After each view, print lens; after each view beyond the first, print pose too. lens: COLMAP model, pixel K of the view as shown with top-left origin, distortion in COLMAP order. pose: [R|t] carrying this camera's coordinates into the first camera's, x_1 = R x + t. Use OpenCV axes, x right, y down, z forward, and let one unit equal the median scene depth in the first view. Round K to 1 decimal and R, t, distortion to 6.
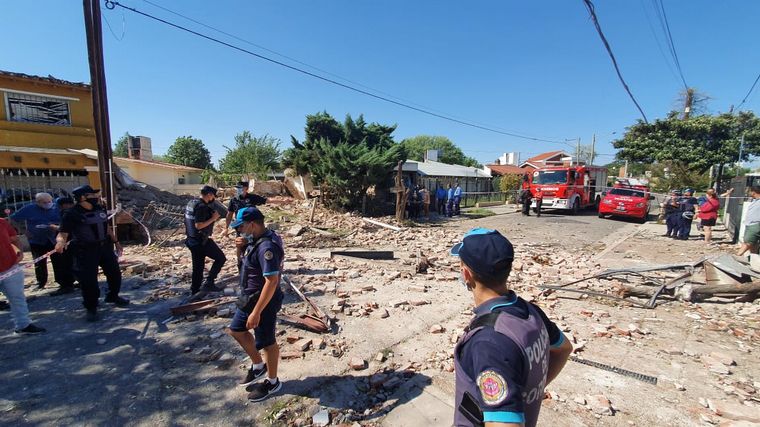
lens RADIAL K [[299.4, 0, 380.3], [0, 299.4, 216.9], [0, 0, 1]] dist [0.008656, -0.000534]
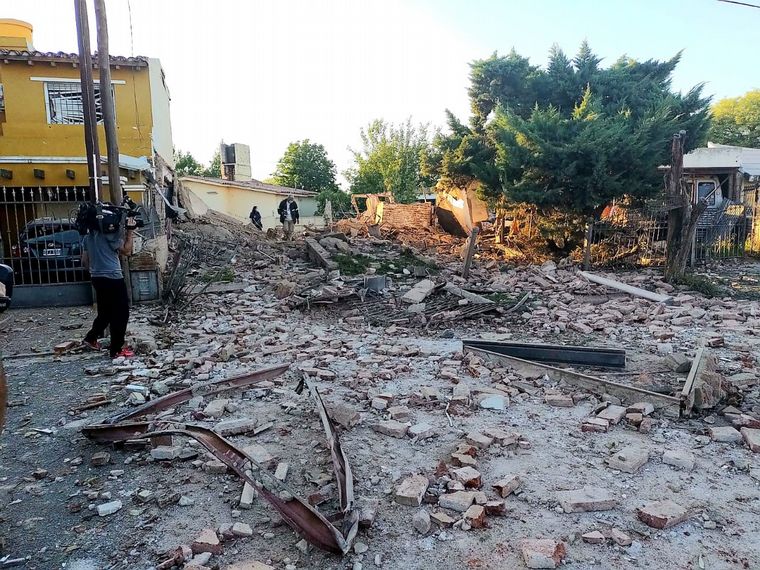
lens RADIAL K [[555.3, 0, 399.6], [0, 555.3, 283.9], [0, 0, 1]] dist [0.025565, 0.000239]
pose [[0.904165, 0.023139, -0.426557, 0.077433], [-0.020802, 0.999732, 0.010136, 0.027210], [0.426677, -0.000292, 0.904404, 0.223415]]
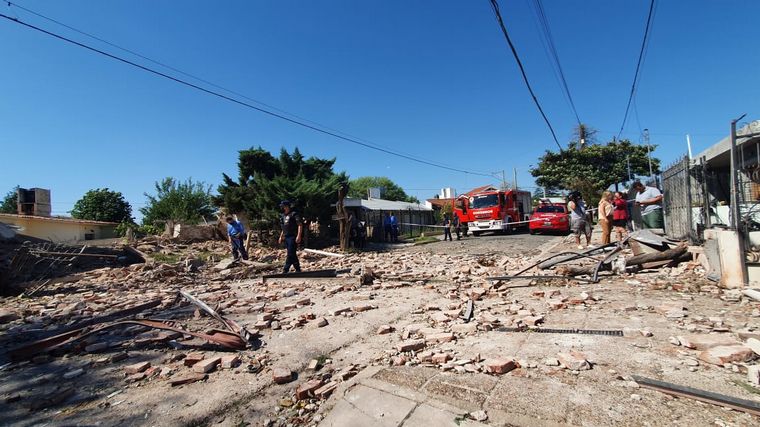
lens RADIAL K [[296.8, 0, 380.1], [0, 296.8, 222.4], [0, 0, 1]] dist [0.009437, -0.000308]
pose [[0.982589, -0.069468, 0.172315, 0.028004], [0.093797, 0.986075, -0.137322, 0.102195], [-0.160376, 0.151094, 0.975423, 0.074268]]
